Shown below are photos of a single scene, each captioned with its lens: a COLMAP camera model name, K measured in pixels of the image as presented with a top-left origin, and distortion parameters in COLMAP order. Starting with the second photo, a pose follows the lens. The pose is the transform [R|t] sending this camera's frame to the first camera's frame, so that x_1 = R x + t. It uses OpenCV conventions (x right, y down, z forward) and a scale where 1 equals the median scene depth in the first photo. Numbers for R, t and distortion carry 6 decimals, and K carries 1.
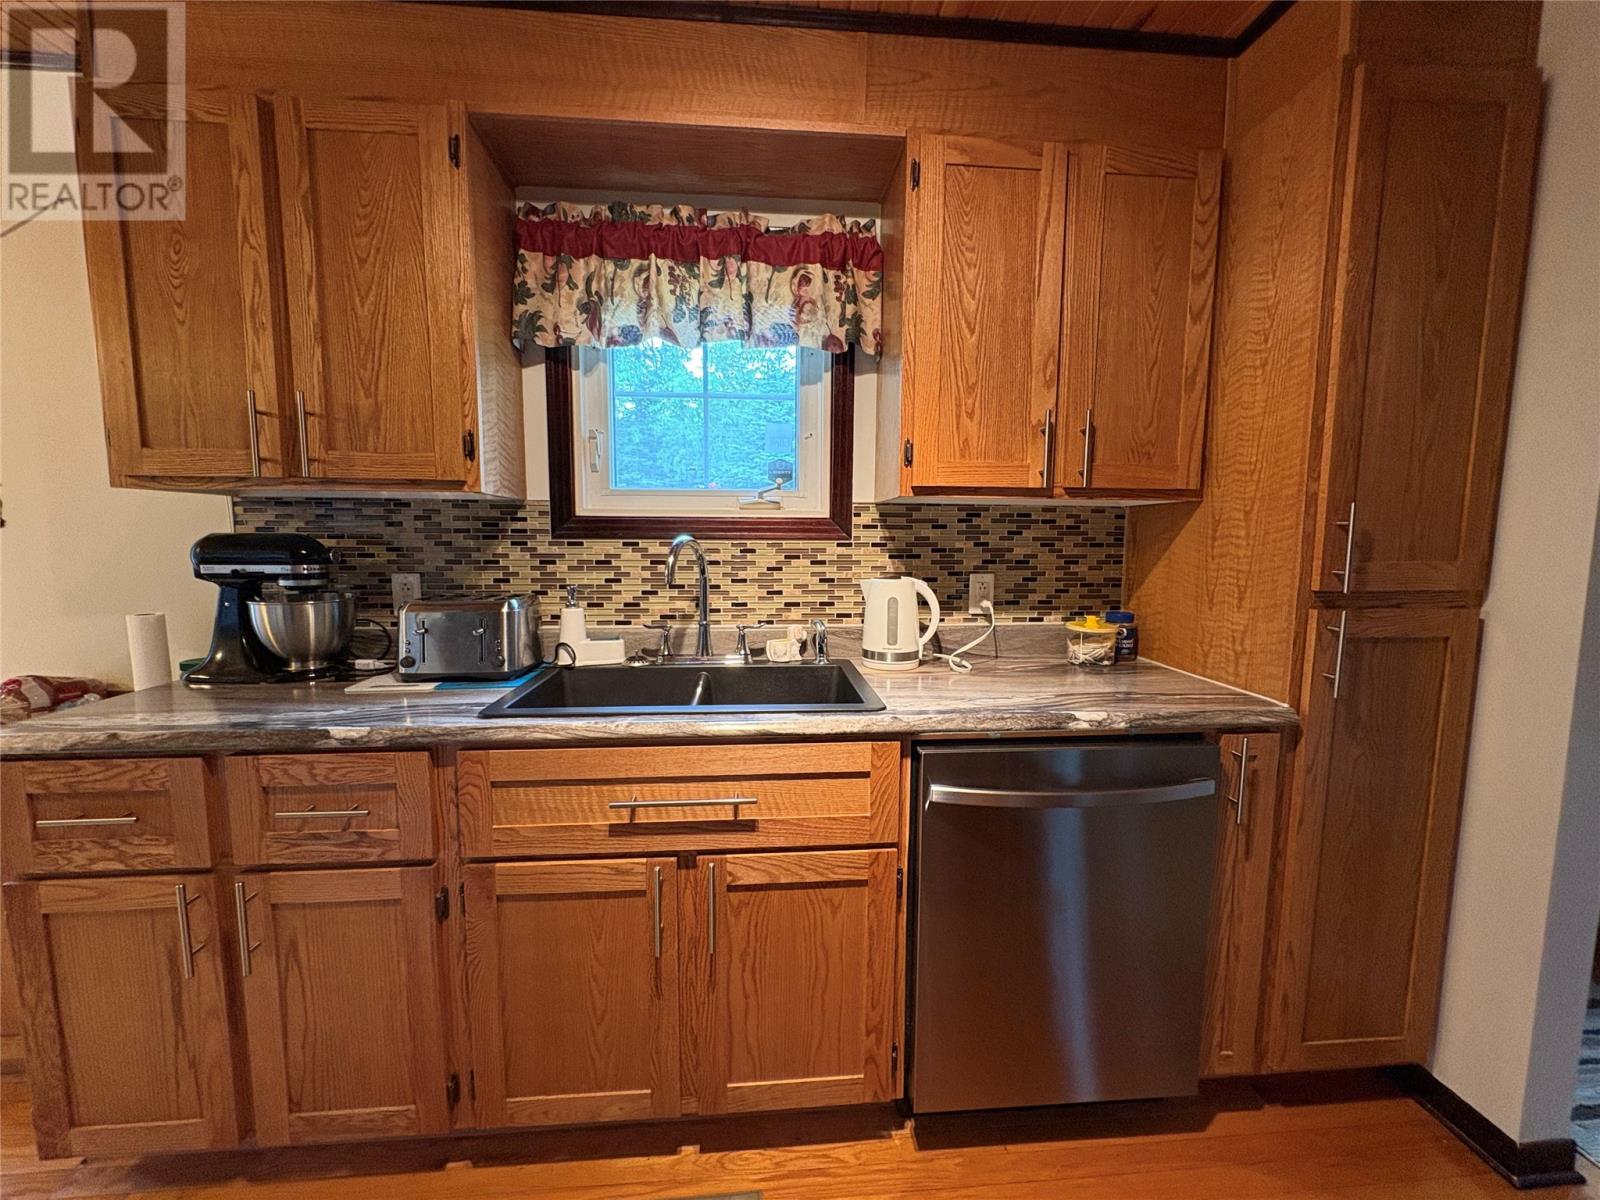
lens RADIAL K [[636.7, 0, 801.2], [0, 636.7, 602.7], [0, 0, 1]] dist [0.000479, -0.000256]
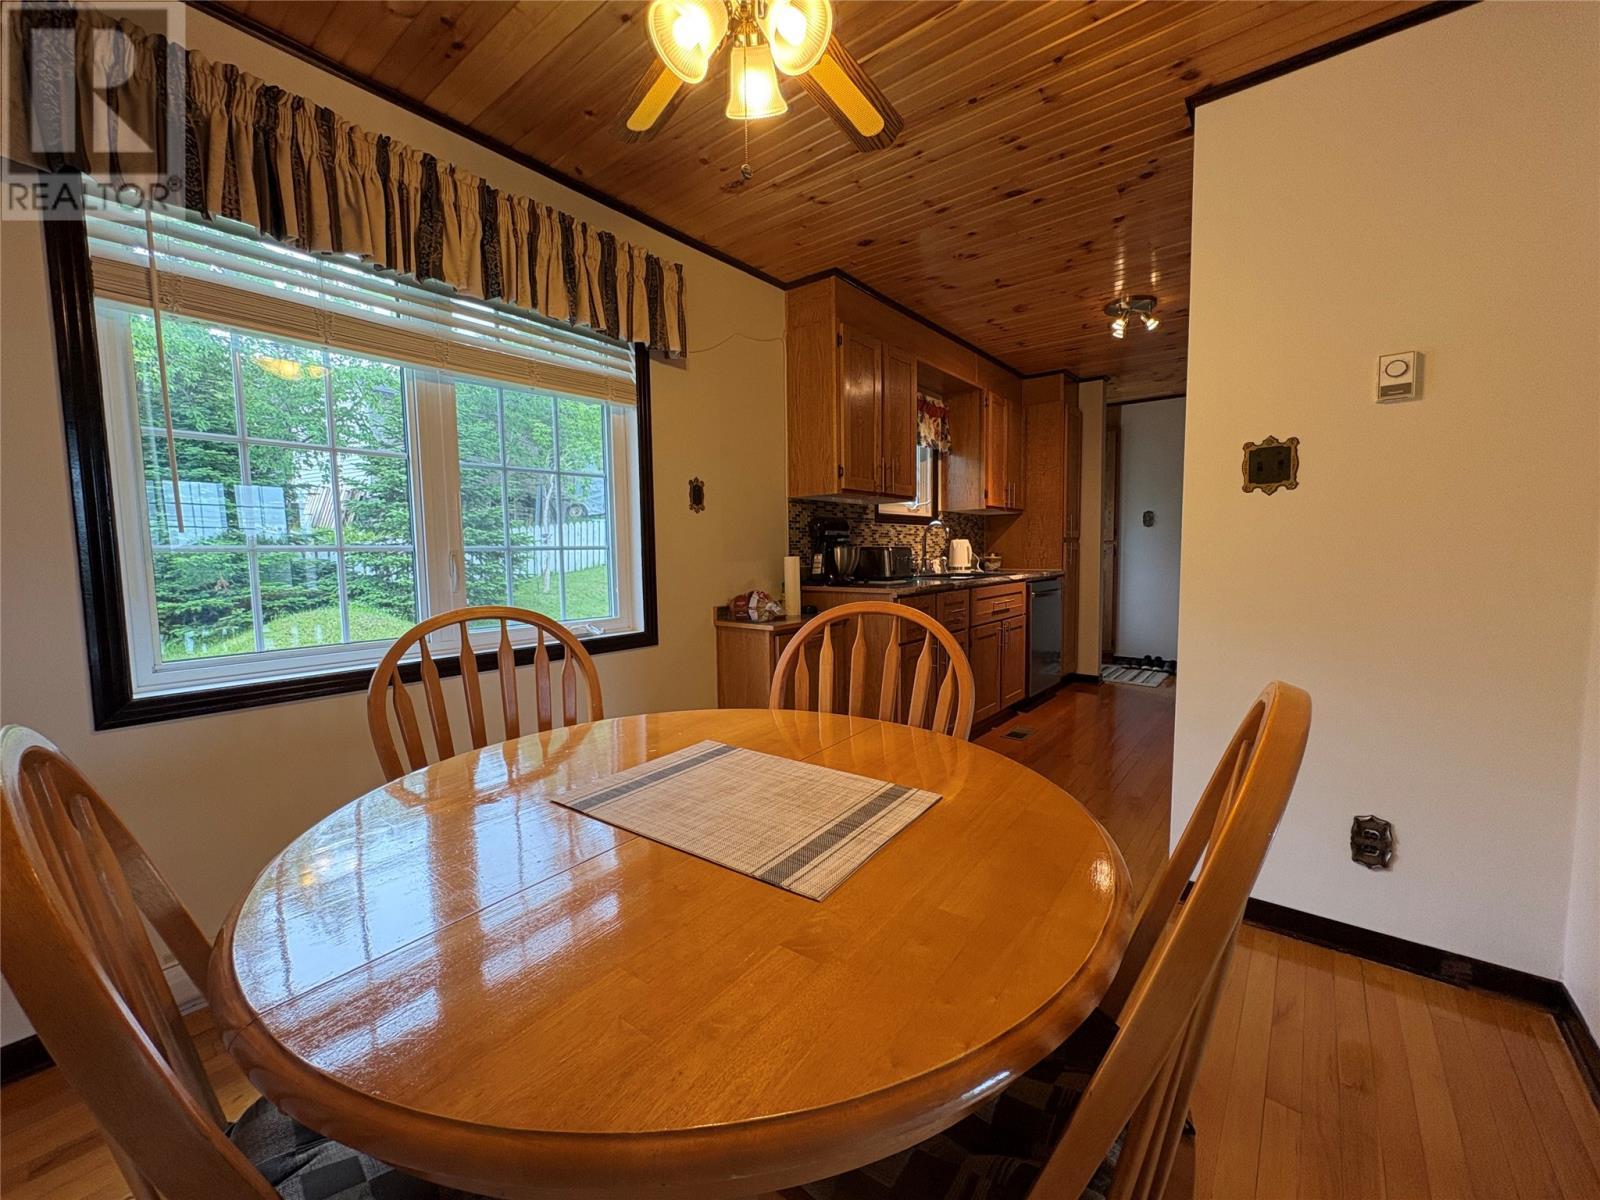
lens RADIAL K [[636.7, 0, 806.0], [0, 636.7, 598.8], [0, 0, 1]] dist [0.000479, -0.000256]
pose [[0.685210, -0.072232, 0.724755, -2.157368], [0.096759, 0.995278, 0.007714, 0.120989], [-0.721890, 0.064841, 0.688964, -0.328806]]
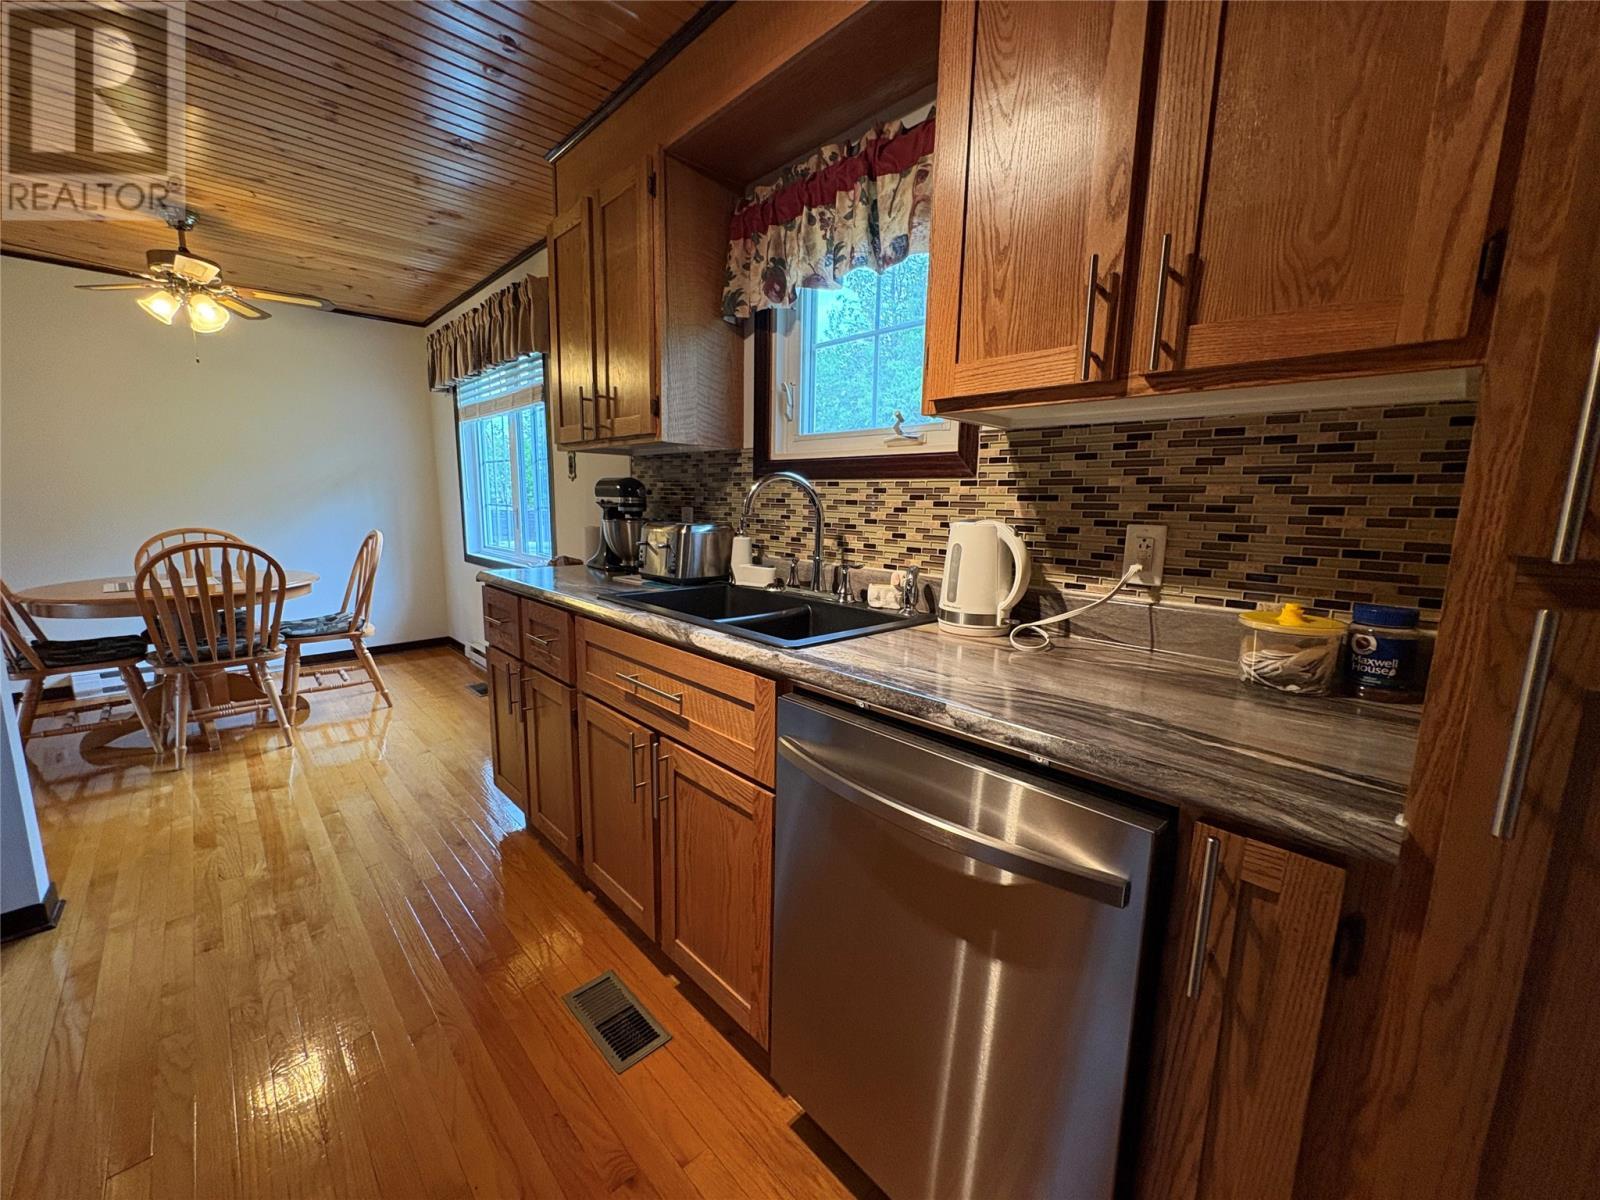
lens RADIAL K [[636.7, 0, 801.1], [0, 636.7, 602.5], [0, 0, 1]] dist [0.000479, -0.000256]
pose [[0.625094, 0.131268, -0.769432, 0.616875], [-0.098838, 0.991134, 0.088794, 0.012754], [0.774266, 0.020545, 0.632527, 0.310861]]
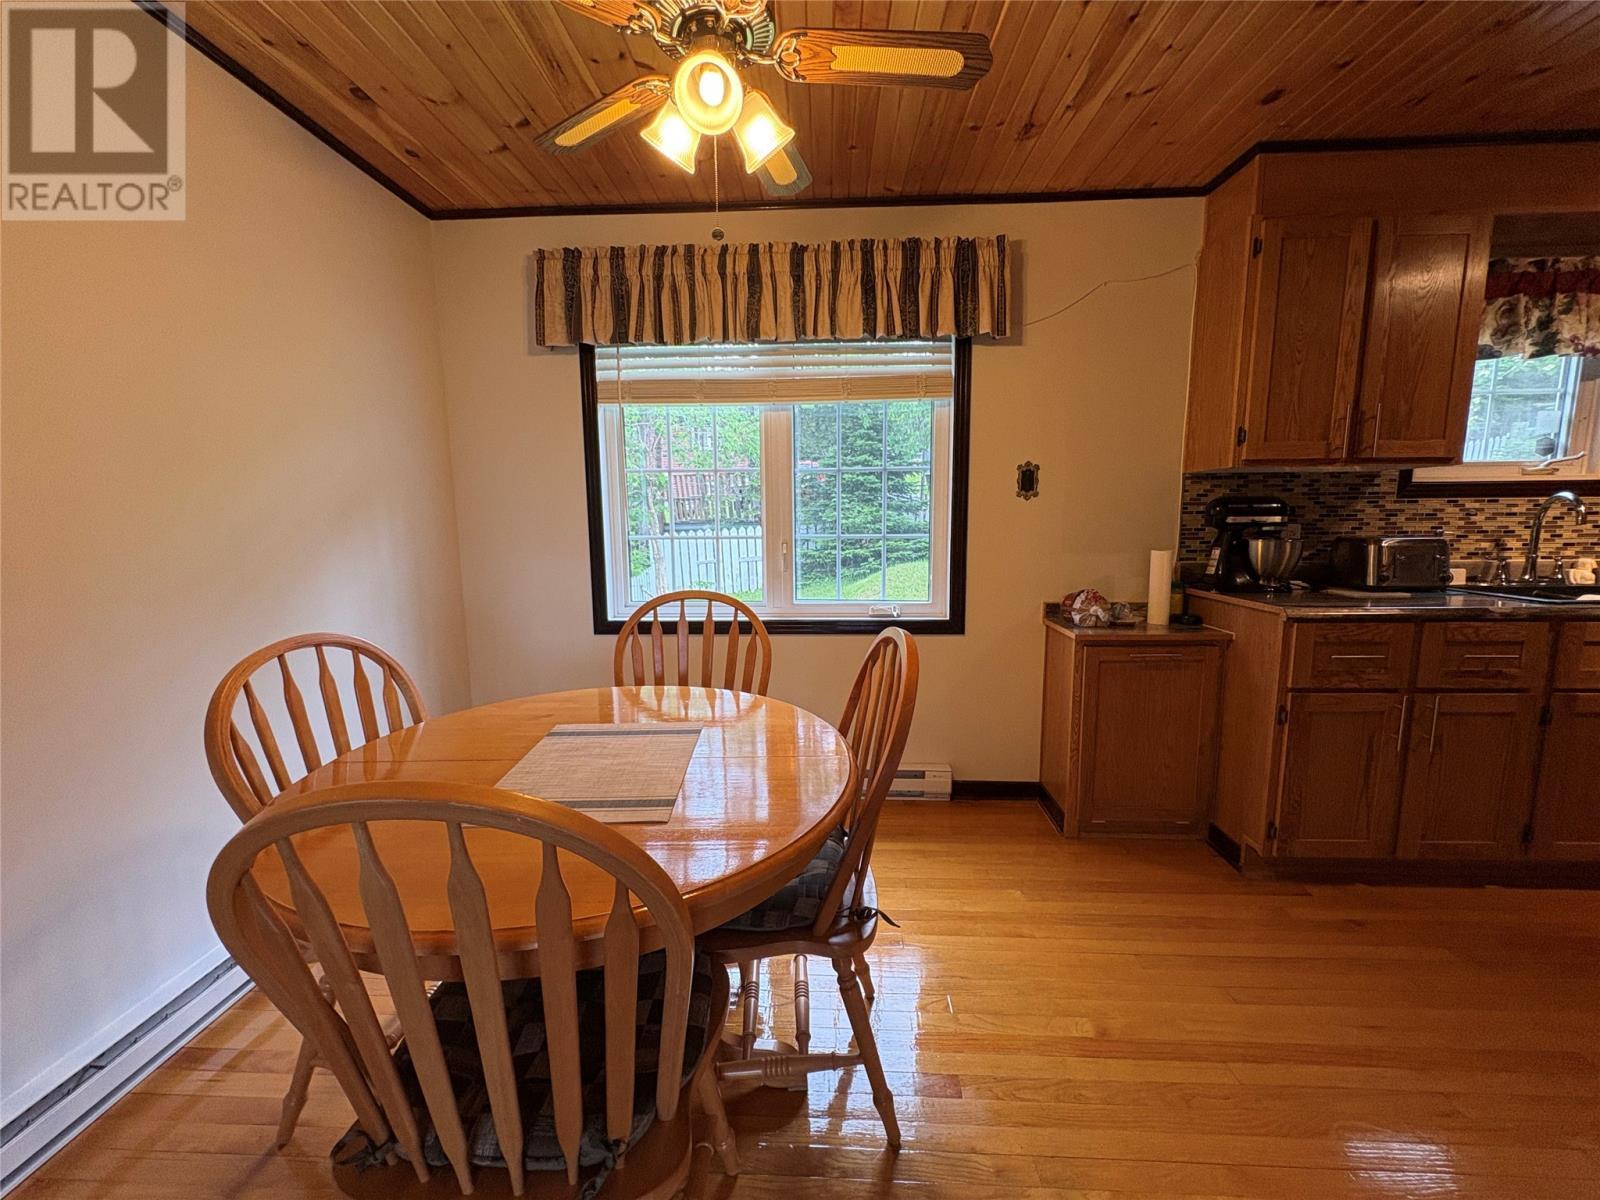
lens RADIAL K [[636.7, 0, 795.2], [0, 636.7, 603.4], [0, 0, 1]] dist [0.000479, -0.000256]
pose [[0.991435, 0.002885, -0.130566, -1.524907], [0.001089, 0.999539, 0.030352, 0.088436], [0.130593, -0.030234, 0.990975, -0.586304]]
